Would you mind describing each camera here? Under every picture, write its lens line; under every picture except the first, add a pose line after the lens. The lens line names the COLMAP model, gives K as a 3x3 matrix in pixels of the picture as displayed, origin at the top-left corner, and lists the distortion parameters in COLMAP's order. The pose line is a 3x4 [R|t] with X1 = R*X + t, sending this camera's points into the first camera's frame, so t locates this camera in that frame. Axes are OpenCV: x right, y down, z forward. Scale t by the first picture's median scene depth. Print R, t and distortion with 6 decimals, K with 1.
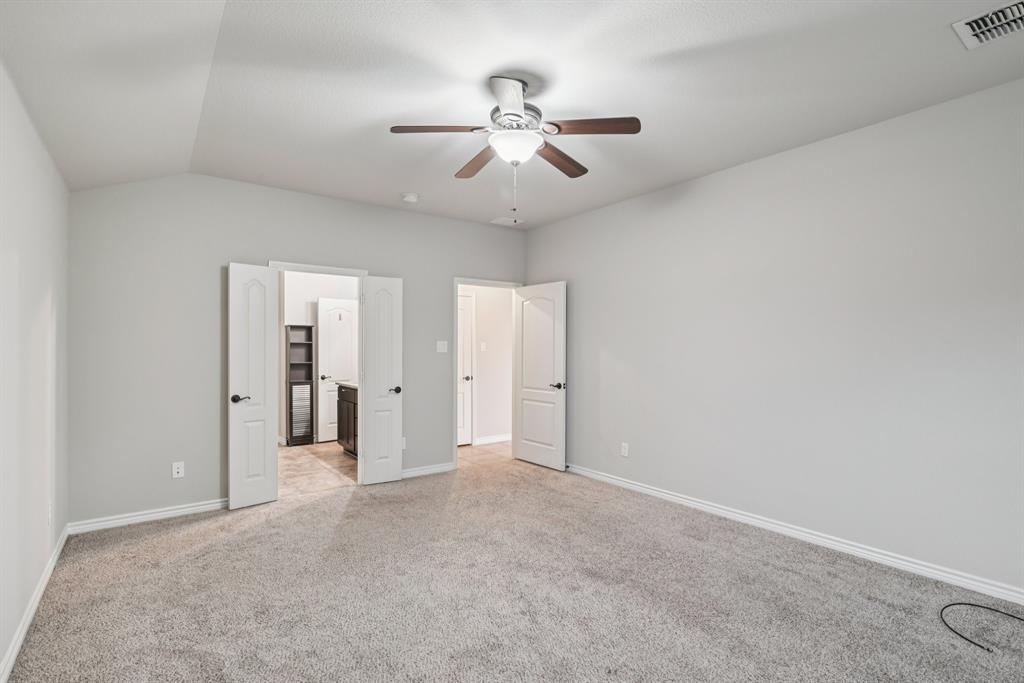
lens RADIAL K [[485.4, 0, 510.2], [0, 485.4, 349.4], [0, 0, 1]] dist [0.001199, -0.001009]
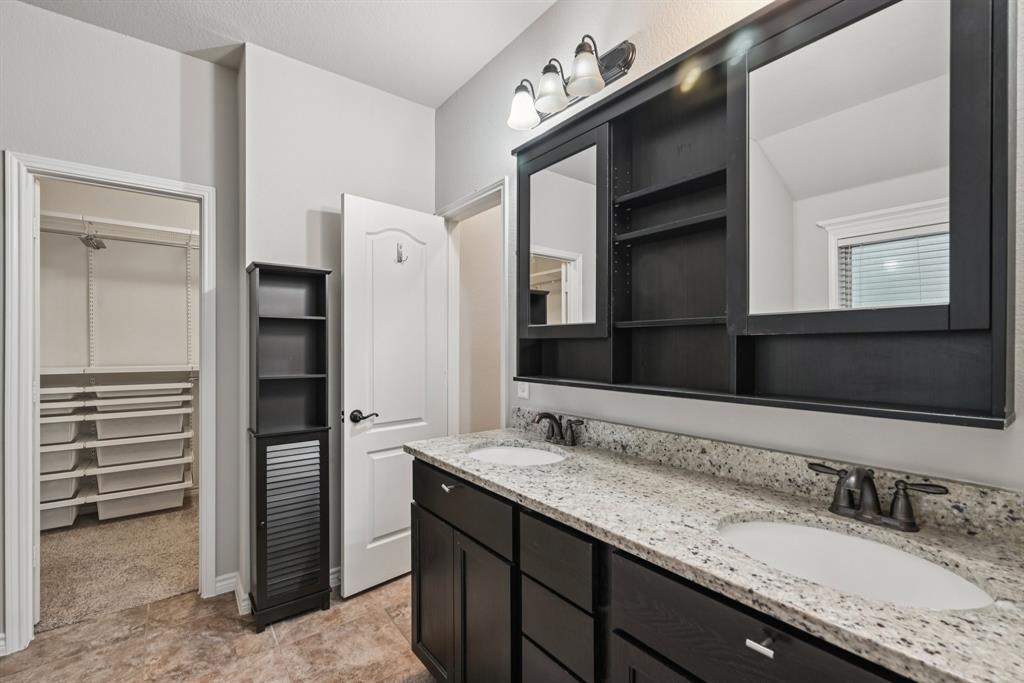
lens RADIAL K [[442.3, 0, 512.7], [0, 442.3, 344.5], [0, 0, 1]] dist [-0.004521, -0.000762]
pose [[0.999792, 0.002906, 0.020193, -0.280592], [-0.003034, 0.999976, 0.006307, 0.002483], [-0.020174, -0.006367, 0.999776, 0.680773]]
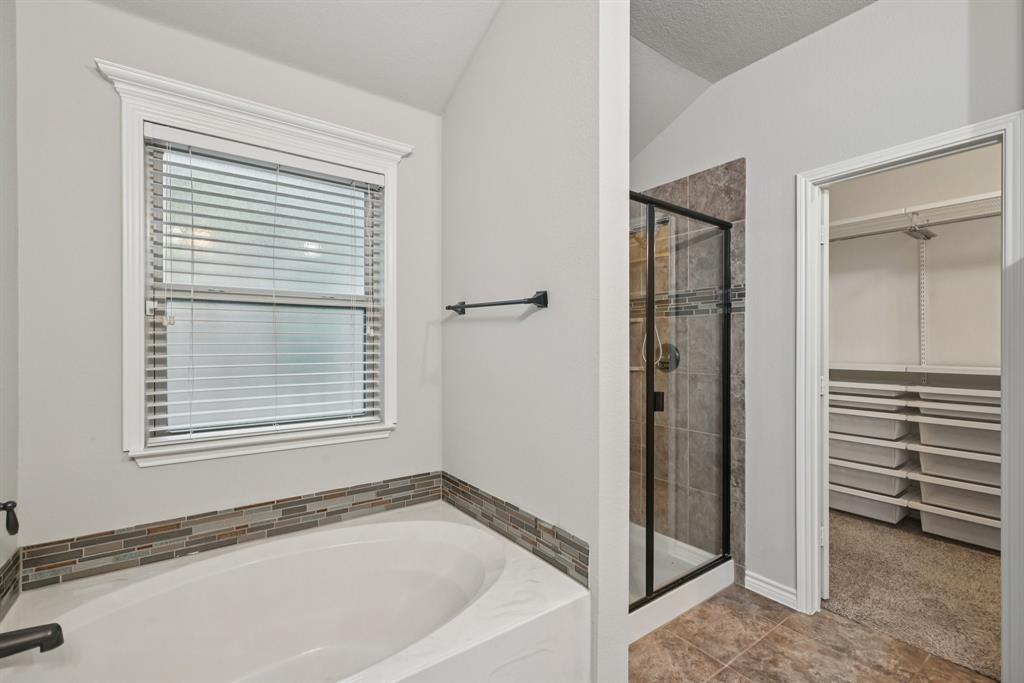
lens RADIAL K [[442.3, 0, 513.8], [0, 442.3, 340.7], [0, 0, 1]] dist [-0.004521, -0.000762]
pose [[-0.017710, -0.006278, -0.999823, -0.270693], [0.008970, 0.999939, -0.006438, 0.004765], [0.999803, -0.009082, -0.017653, 0.748773]]
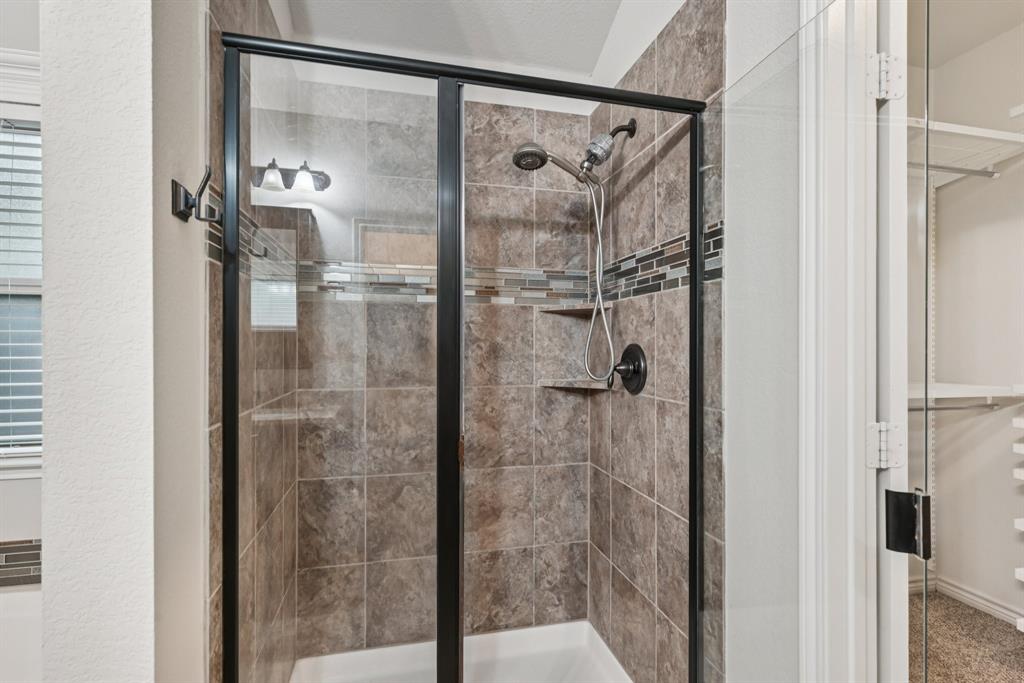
lens RADIAL K [[485.4, 0, 511.7], [0, 485.4, 340.9], [0, 0, 1]] dist [0.001199, -0.001009]
pose [[-0.387210, -0.005324, -0.921976, -0.394572], [0.009305, 0.999910, -0.009681, 0.006128], [0.921945, -0.012327, -0.387125, 0.892269]]
